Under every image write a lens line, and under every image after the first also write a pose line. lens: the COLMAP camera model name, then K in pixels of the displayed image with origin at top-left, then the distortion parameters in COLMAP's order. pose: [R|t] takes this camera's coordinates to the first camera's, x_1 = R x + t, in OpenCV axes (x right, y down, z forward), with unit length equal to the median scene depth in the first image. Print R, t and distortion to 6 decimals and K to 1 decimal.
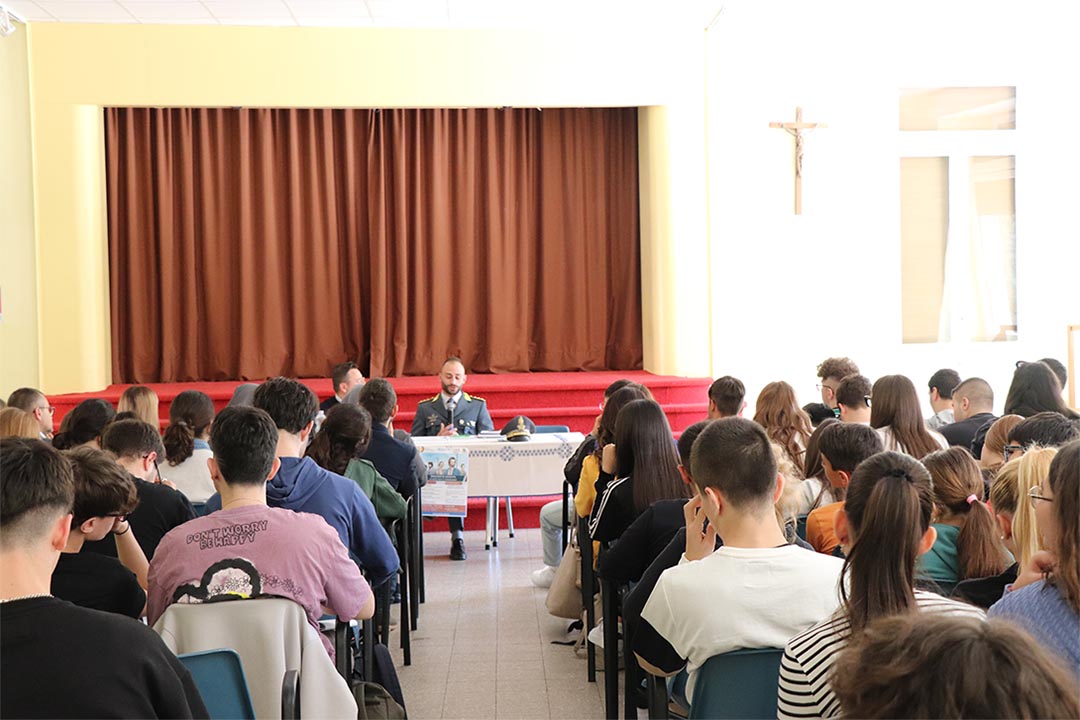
lens RADIAL K [[1779.9, 0, 540.0], [0, 1779.9, 360.0], [0, 0, 1]] dist [0.007841, 0.014454]
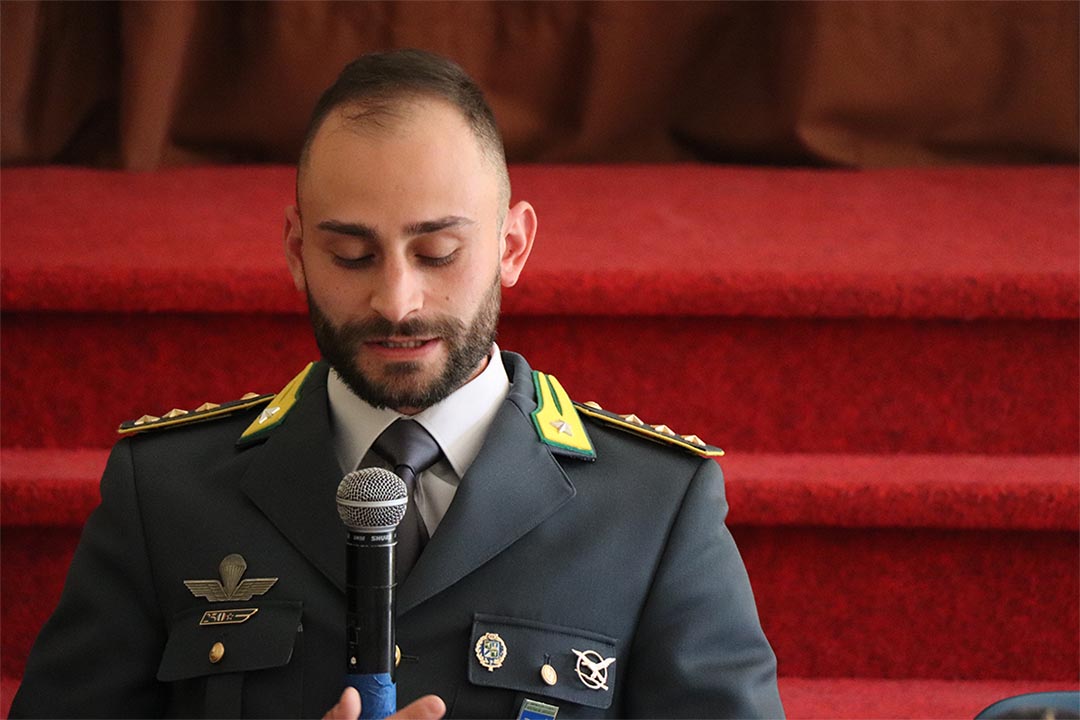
lens RADIAL K [[6539.3, 0, 545.1], [0, 6539.3, 332.3], [0, 0, 1]] dist [1.952602, 11.058694]
pose [[0.996511, 0.036168, -0.075215, -0.008555], [-0.032539, 0.998272, 0.048925, -0.003818], [0.076855, -0.046307, 0.995966, 0.485314]]
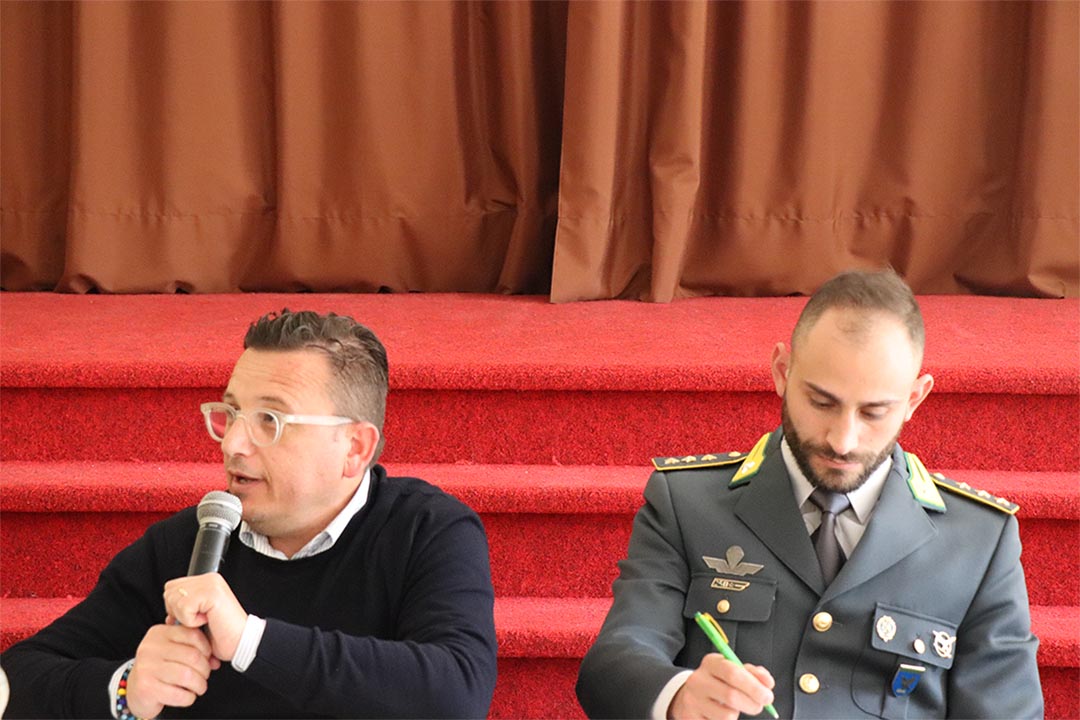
lens RADIAL K [[2978.3, 0, 540.0], [0, 2978.3, 360.0], [0, 0, 1]] dist [0.565936, 0.546935]
pose [[0.982367, 0.038395, -0.182979, -0.017479], [-0.026739, 0.997478, 0.065751, -0.009669], [0.185042, -0.059699, 0.980916, 0.569509]]
